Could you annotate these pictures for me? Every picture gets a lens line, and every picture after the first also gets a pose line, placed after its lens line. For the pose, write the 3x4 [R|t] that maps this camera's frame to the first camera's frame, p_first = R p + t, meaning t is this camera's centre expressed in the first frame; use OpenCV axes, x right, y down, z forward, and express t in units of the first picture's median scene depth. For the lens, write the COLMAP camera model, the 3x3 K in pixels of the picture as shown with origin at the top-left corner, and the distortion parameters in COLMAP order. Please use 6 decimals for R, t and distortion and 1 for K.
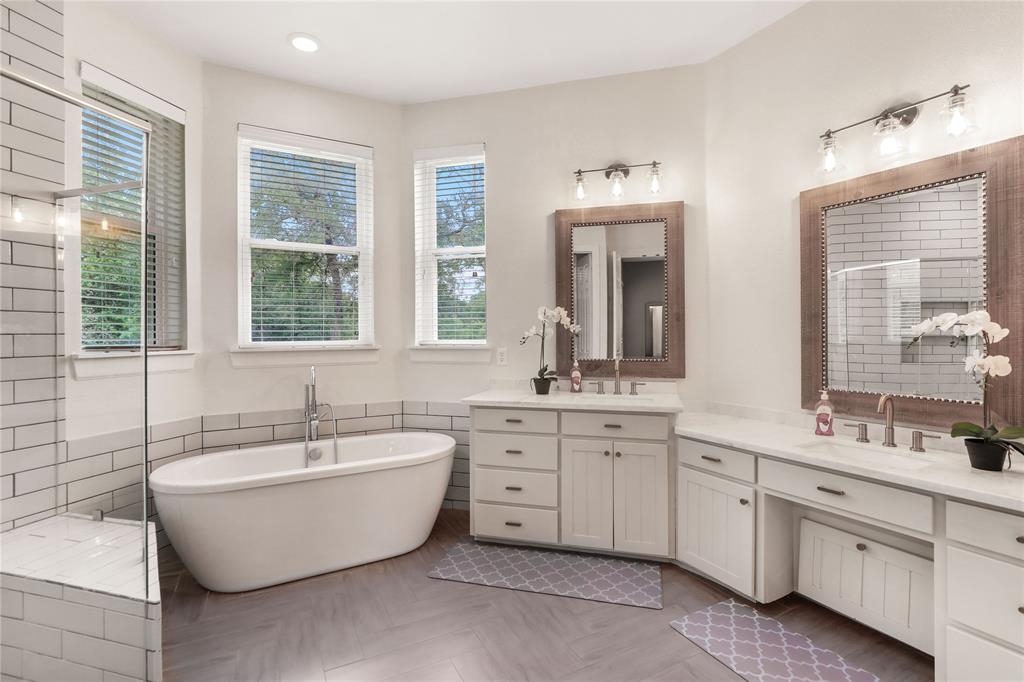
lens RADIAL K [[483.1, 0, 513.0], [0, 483.1, 336.9], [0, 0, 1]] dist [0.000709, 0.000249]
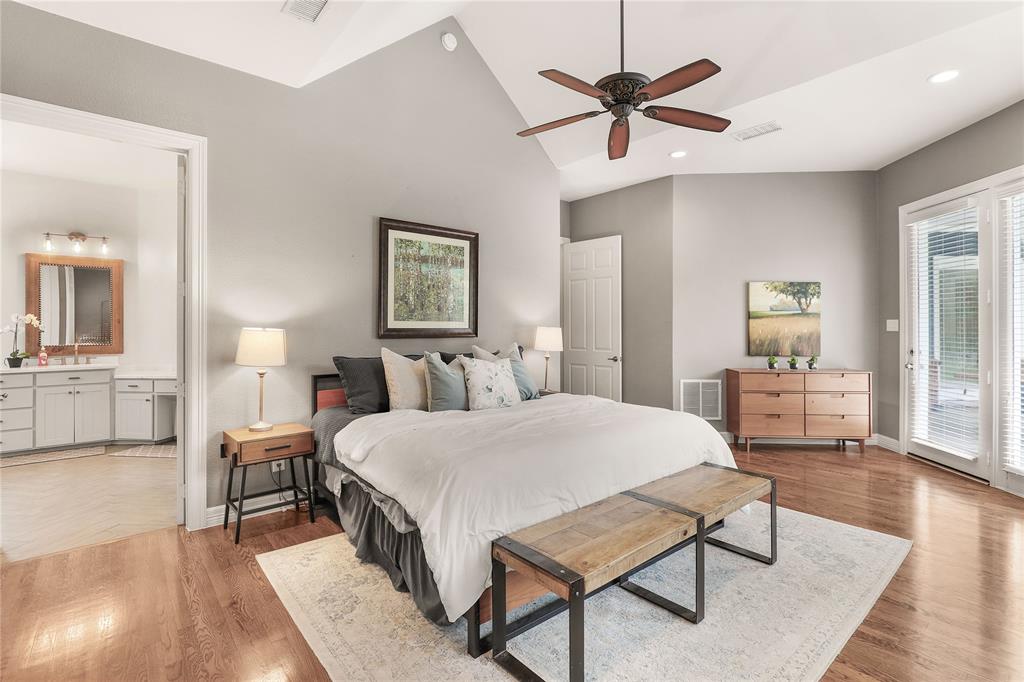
lens RADIAL K [[483.1, 0, 514.1], [0, 483.1, 321.1], [0, 0, 1]] dist [0.000709, 0.000249]
pose [[0.562039, 0.010175, 0.827048, -0.339620], [0.001712, 0.999908, -0.013466, -0.012725], [-0.827109, 0.008984, 0.561970, -1.289492]]
